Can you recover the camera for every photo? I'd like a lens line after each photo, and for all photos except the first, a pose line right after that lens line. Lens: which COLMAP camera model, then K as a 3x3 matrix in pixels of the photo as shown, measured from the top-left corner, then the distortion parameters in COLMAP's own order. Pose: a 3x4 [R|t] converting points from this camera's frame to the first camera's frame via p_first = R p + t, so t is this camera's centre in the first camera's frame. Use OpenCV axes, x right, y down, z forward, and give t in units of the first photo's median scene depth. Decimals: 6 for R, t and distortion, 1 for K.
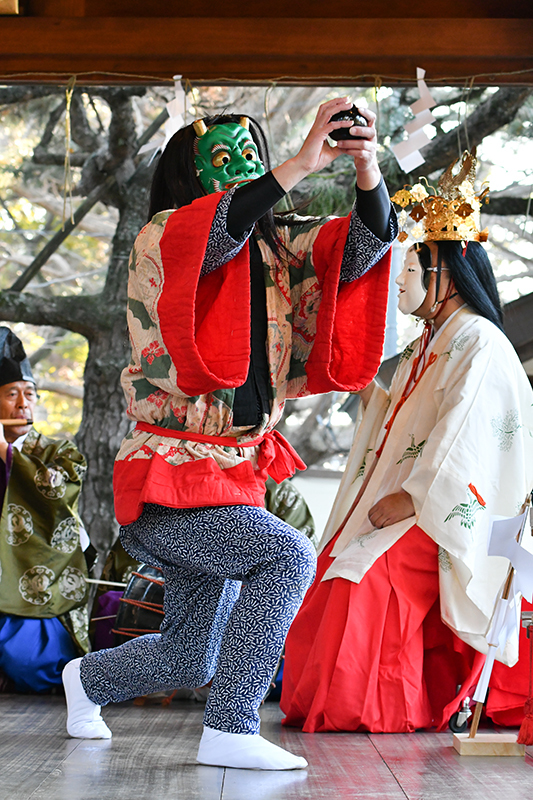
lens RADIAL K [[2675.1, 0, 268.0], [0, 2675.1, 401.0], [0, 0, 1]] dist [-0.309452, 0.000000]
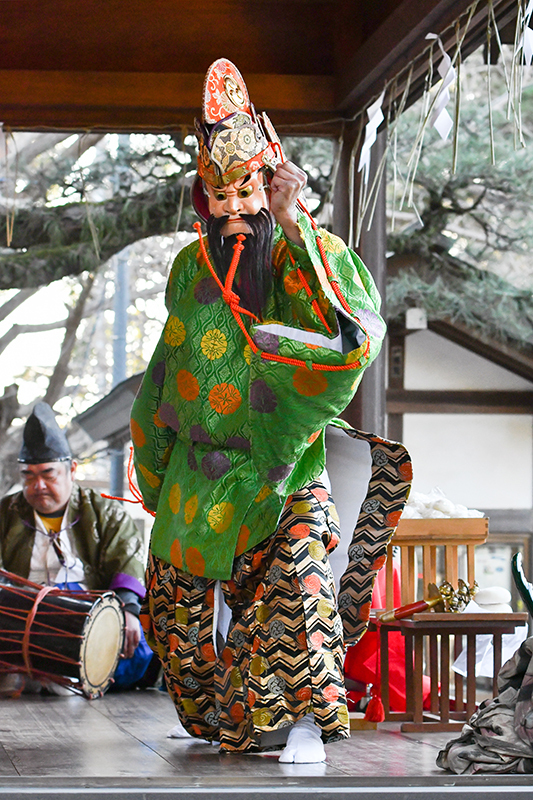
lens RADIAL K [[2874.2, 0, 267.5], [0, 2874.2, 397.6], [0, 0, 1]] dist [-0.598898, 0.000000]
pose [[0.990141, -0.006872, 0.139903, -0.088831], [0.006471, 0.999974, 0.003324, -0.013139], [-0.139922, -0.002386, 0.990160, -0.169714]]
